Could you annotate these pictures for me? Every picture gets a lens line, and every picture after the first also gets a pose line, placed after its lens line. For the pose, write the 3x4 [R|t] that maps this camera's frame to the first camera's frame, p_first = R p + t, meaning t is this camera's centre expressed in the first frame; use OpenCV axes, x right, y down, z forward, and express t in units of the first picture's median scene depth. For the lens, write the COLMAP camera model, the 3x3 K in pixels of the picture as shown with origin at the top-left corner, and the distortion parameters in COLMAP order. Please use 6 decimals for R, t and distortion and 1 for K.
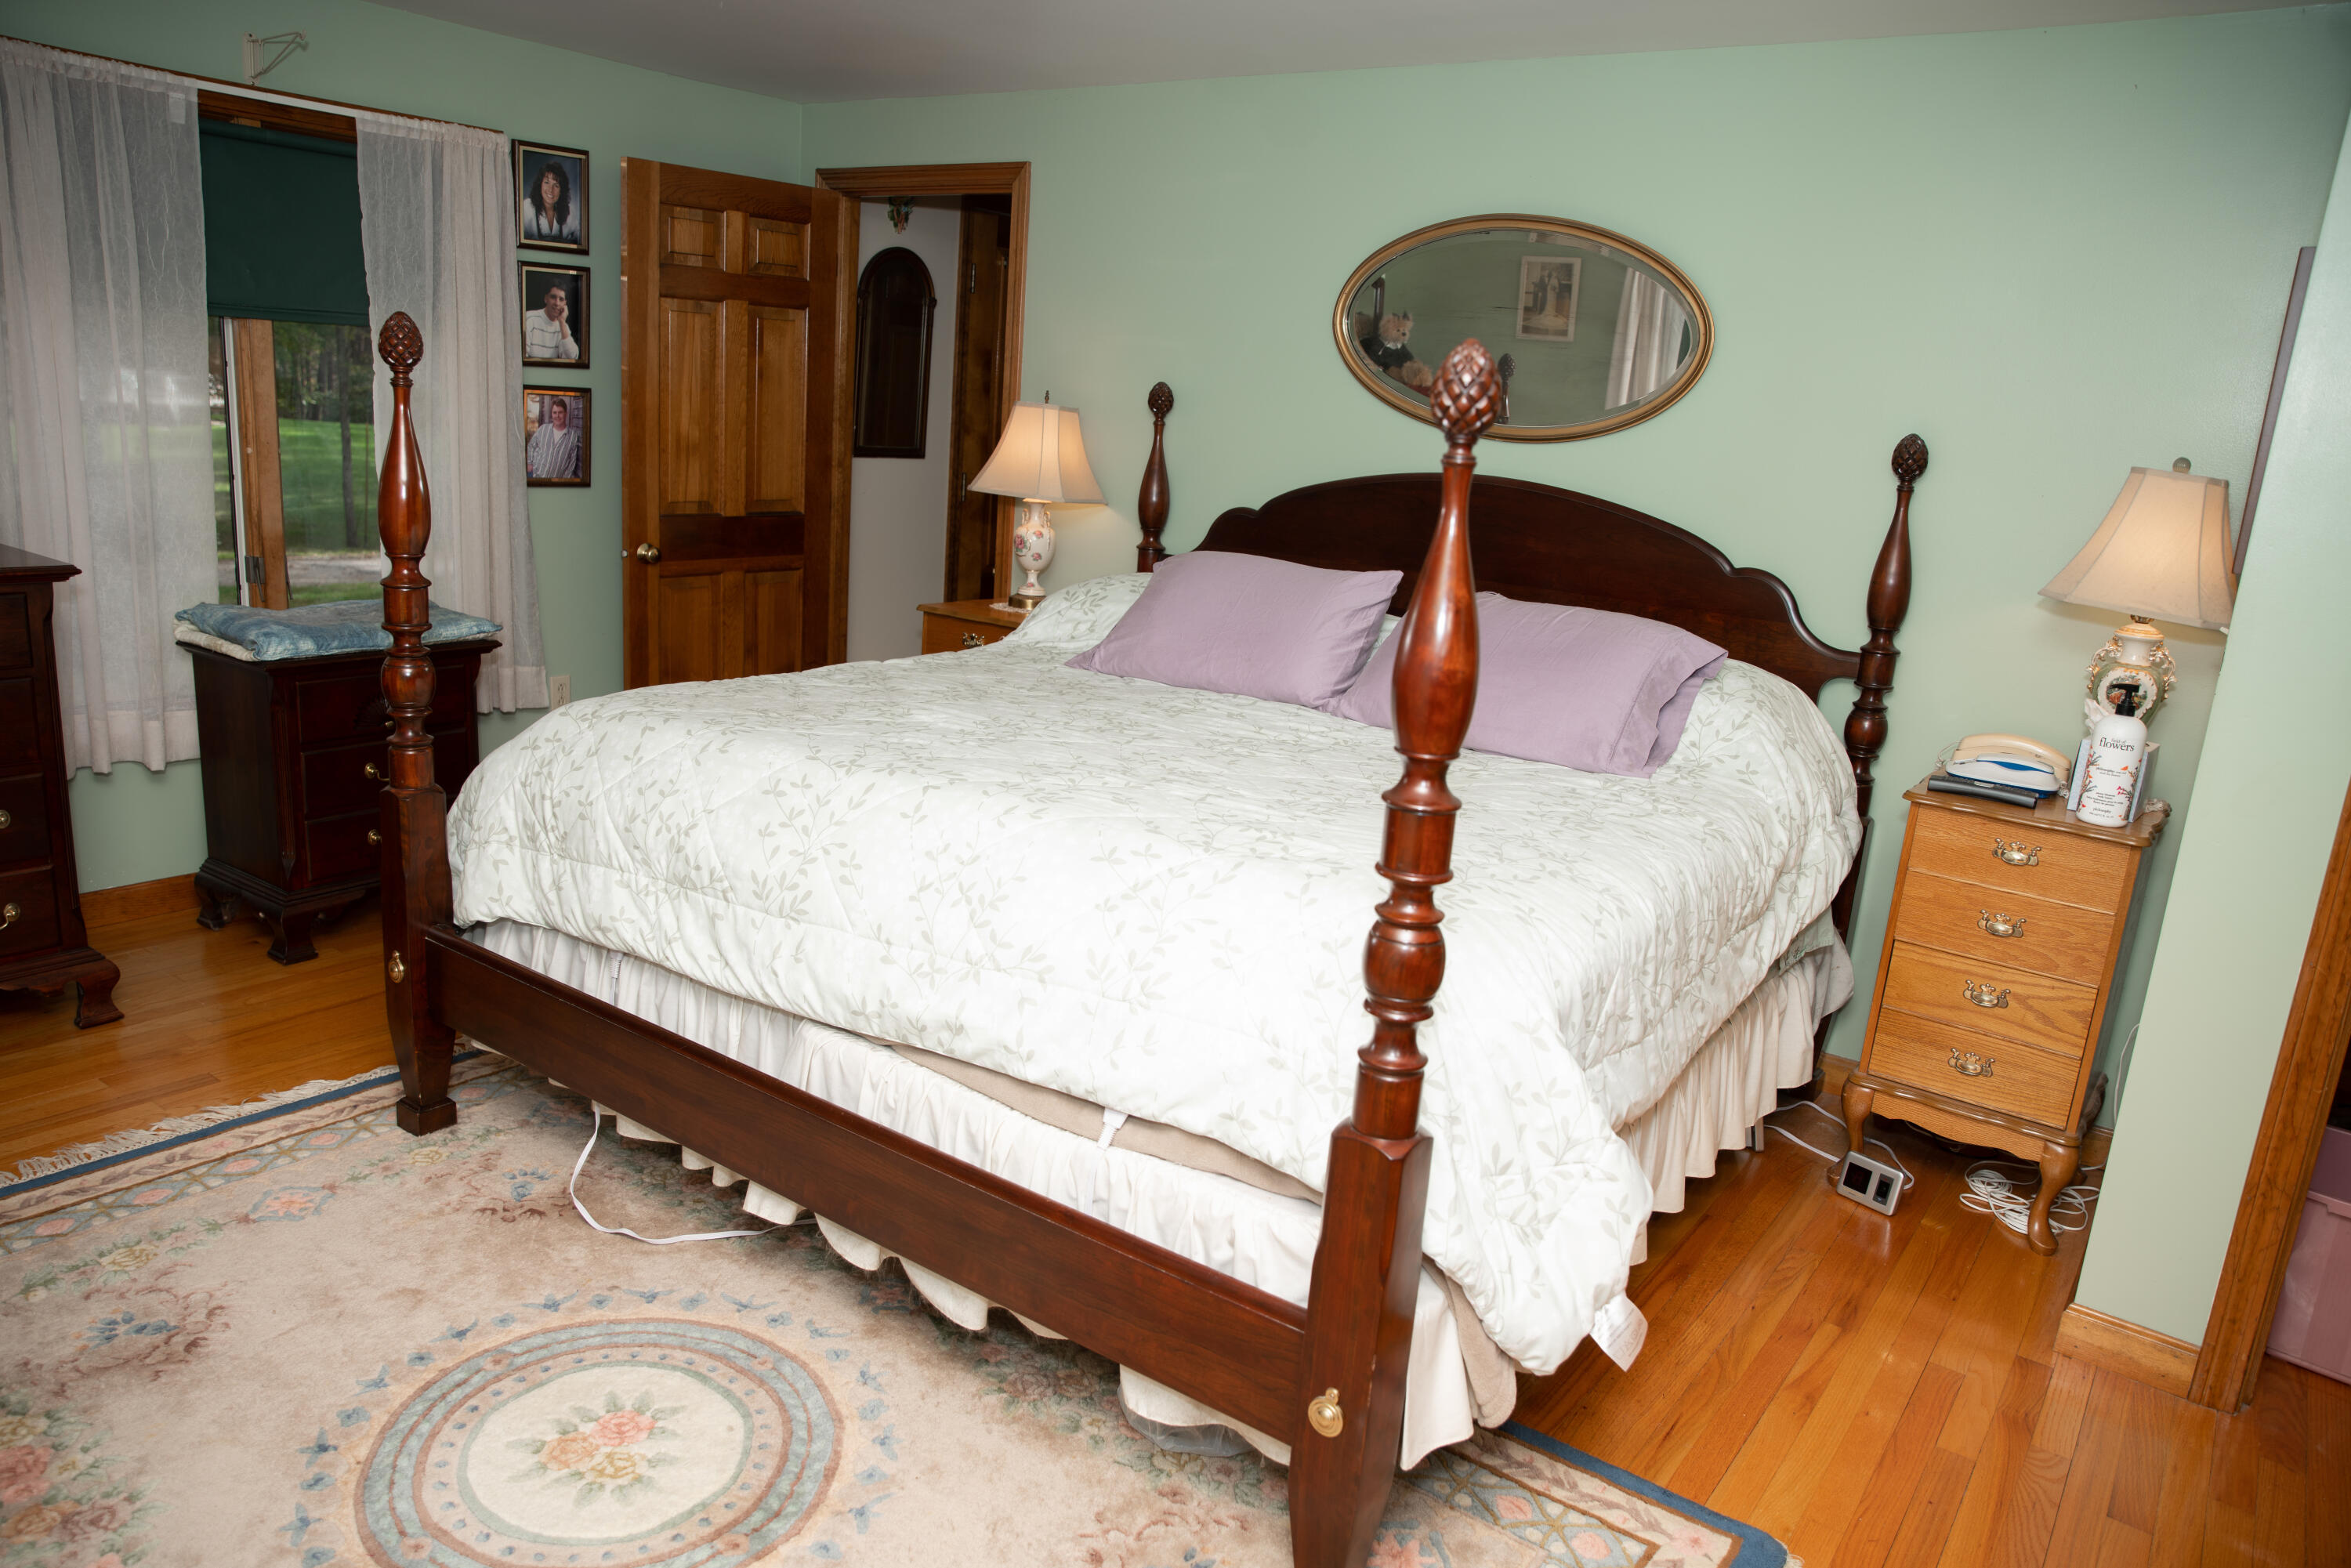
lens RADIAL K [[1568.0, 0, 1175.5], [0, 1568.0, 784.0], [0, 0, 1]] dist [-0.100786, 0.073954]
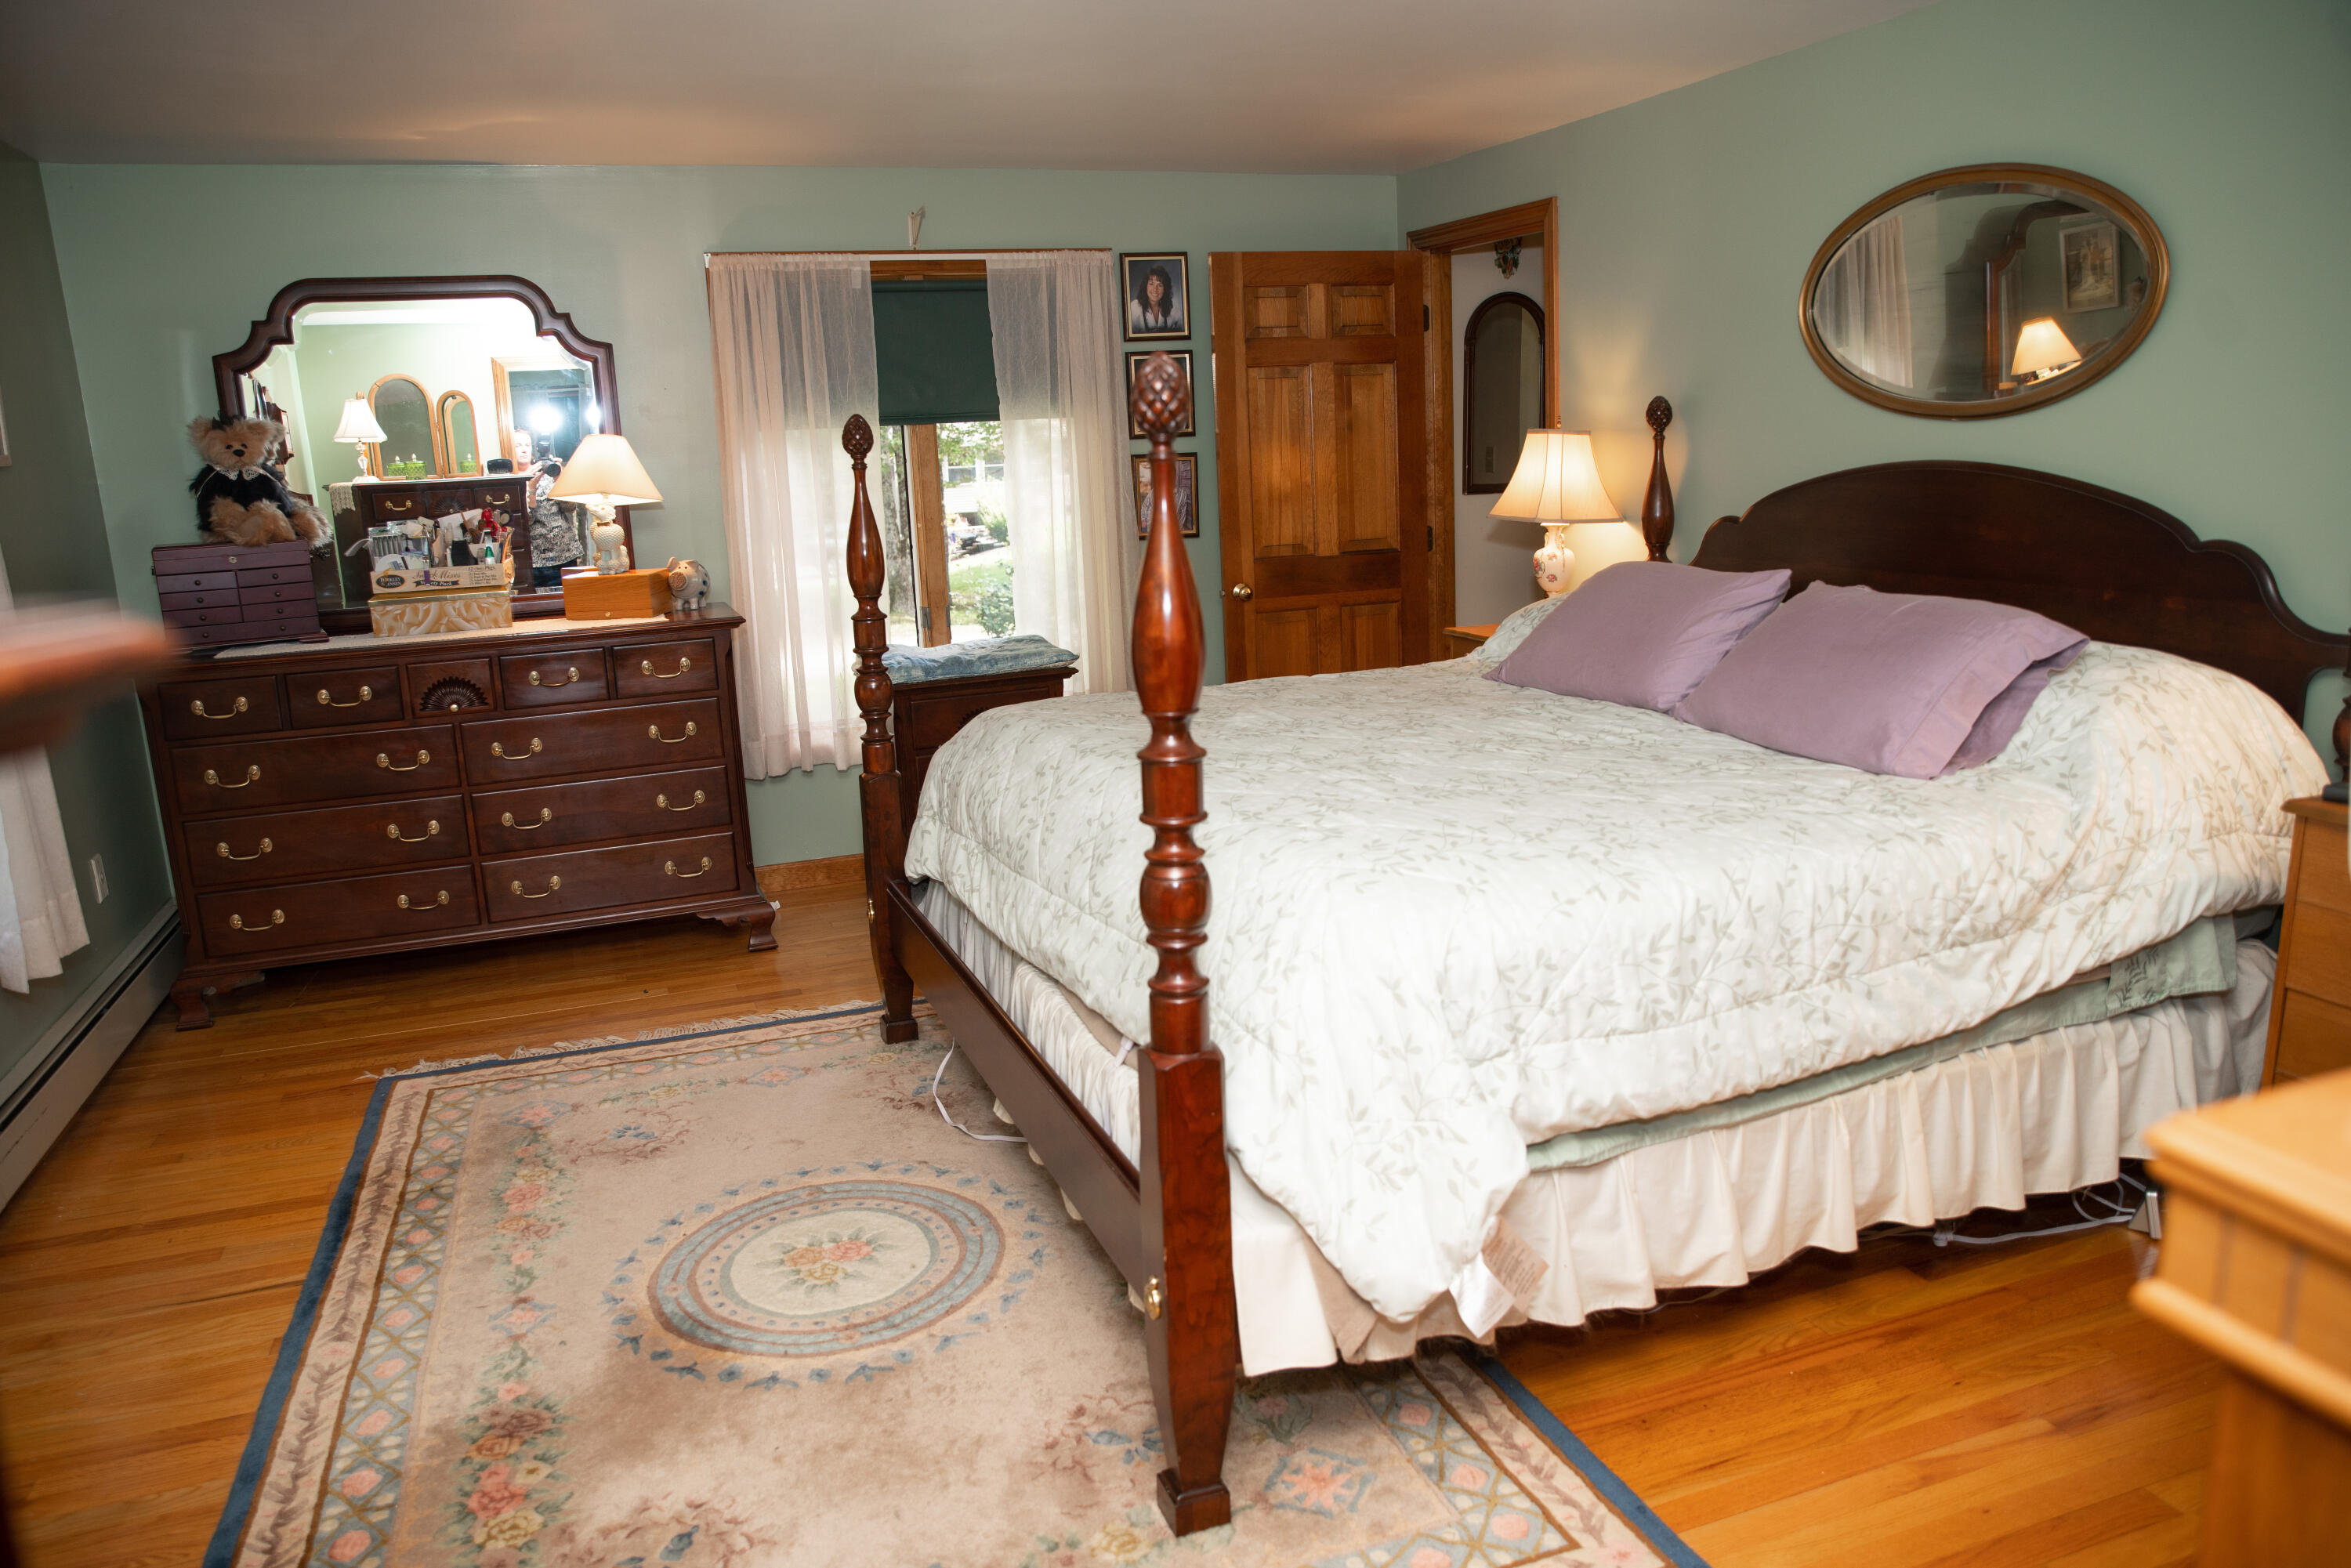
lens RADIAL K [[1602.1, 0, 1225.5], [0, 1602.1, 778.5], [0, 0, 1]] dist [-0.095818, 0.051744]
pose [[0.838878, 0.011000, -0.544208, 0.398188], [-0.031416, 0.999108, -0.028233, 0.029278], [0.543411, 0.040781, 0.838475, 0.017793]]
